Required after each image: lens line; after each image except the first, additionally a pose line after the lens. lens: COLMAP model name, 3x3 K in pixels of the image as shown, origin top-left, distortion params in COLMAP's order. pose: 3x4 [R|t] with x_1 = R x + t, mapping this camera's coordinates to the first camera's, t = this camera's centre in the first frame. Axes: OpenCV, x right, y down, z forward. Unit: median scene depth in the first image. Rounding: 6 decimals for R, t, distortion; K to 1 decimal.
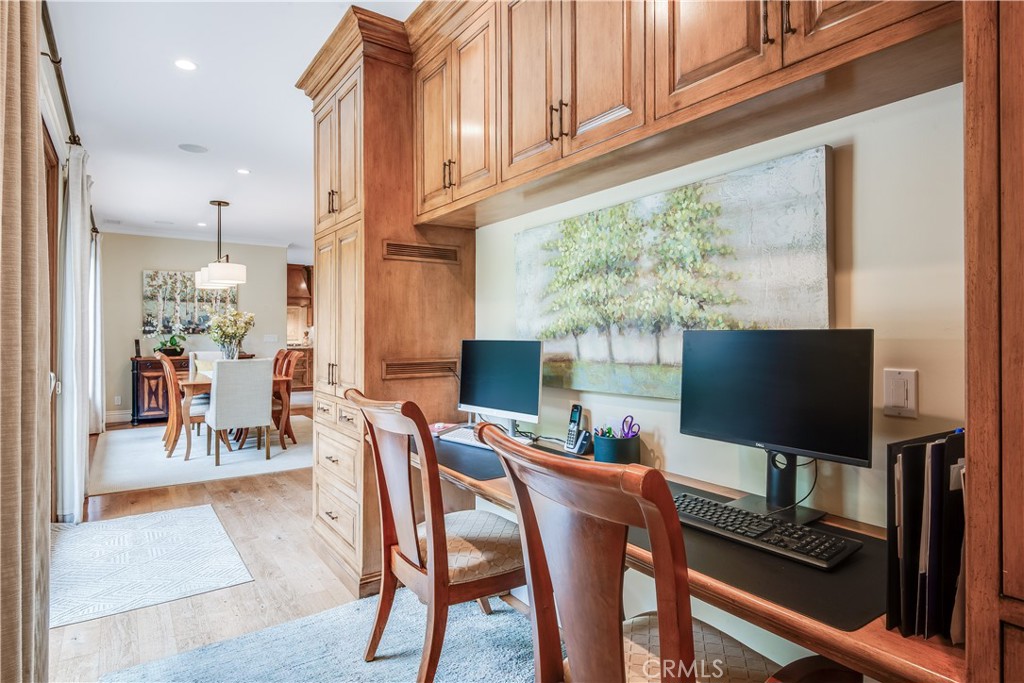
lens RADIAL K [[580.8, 0, 514.1], [0, 580.8, 326.2], [0, 0, 1]] dist [0.000880, -0.000537]
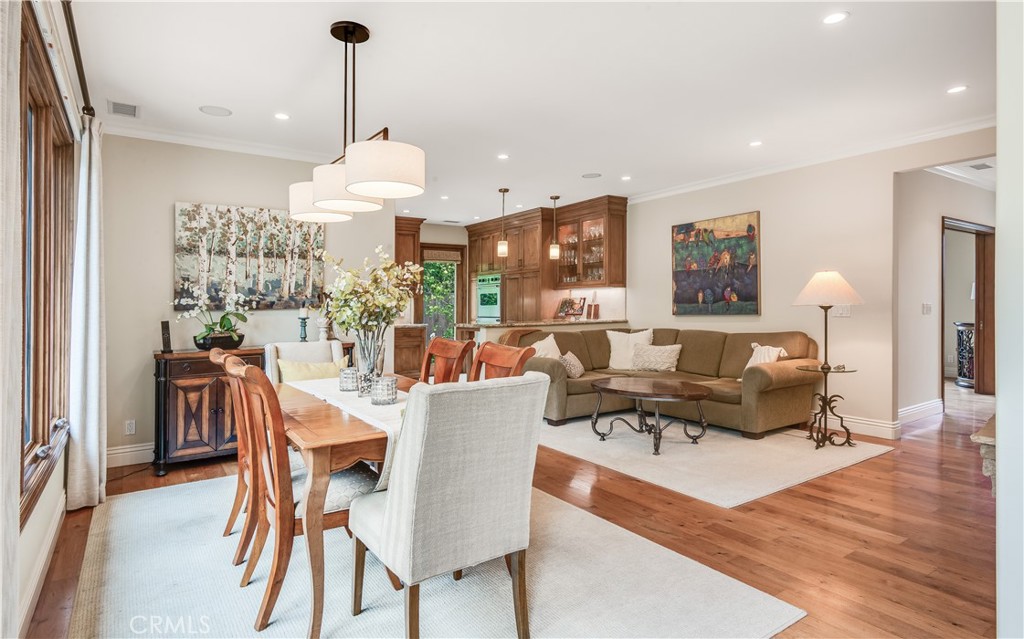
lens RADIAL K [[550.8, 0, 511.0], [0, 550.8, 283.2], [0, 0, 1]] dist [-0.000783, -0.000249]
pose [[0.999928, -0.011398, 0.003830, -0.301307], [0.011502, 0.999526, -0.028539, 0.004834], [-0.003503, 0.028581, 0.999585, 0.443083]]
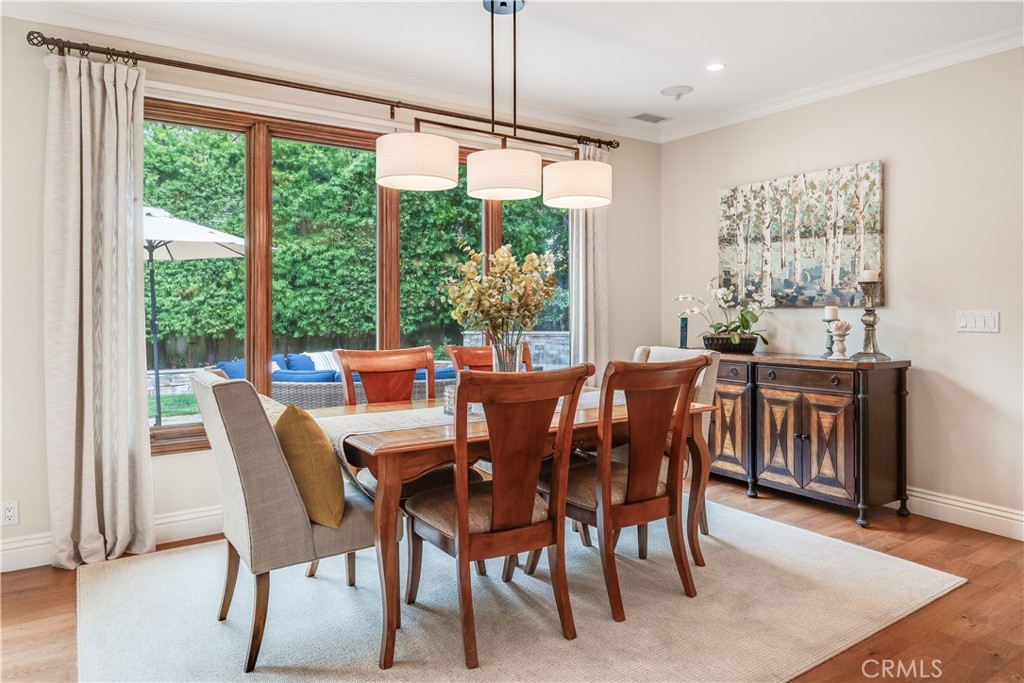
lens RADIAL K [[647.4, 0, 510.3], [0, 647.4, 306.0], [0, 0, 1]] dist [0.000209, -0.000352]
pose [[-0.006668, -0.002363, -0.999975, -0.029223], [0.012566, 0.999918, -0.002447, 0.010641], [0.999899, -0.012582, -0.006638, 0.804039]]
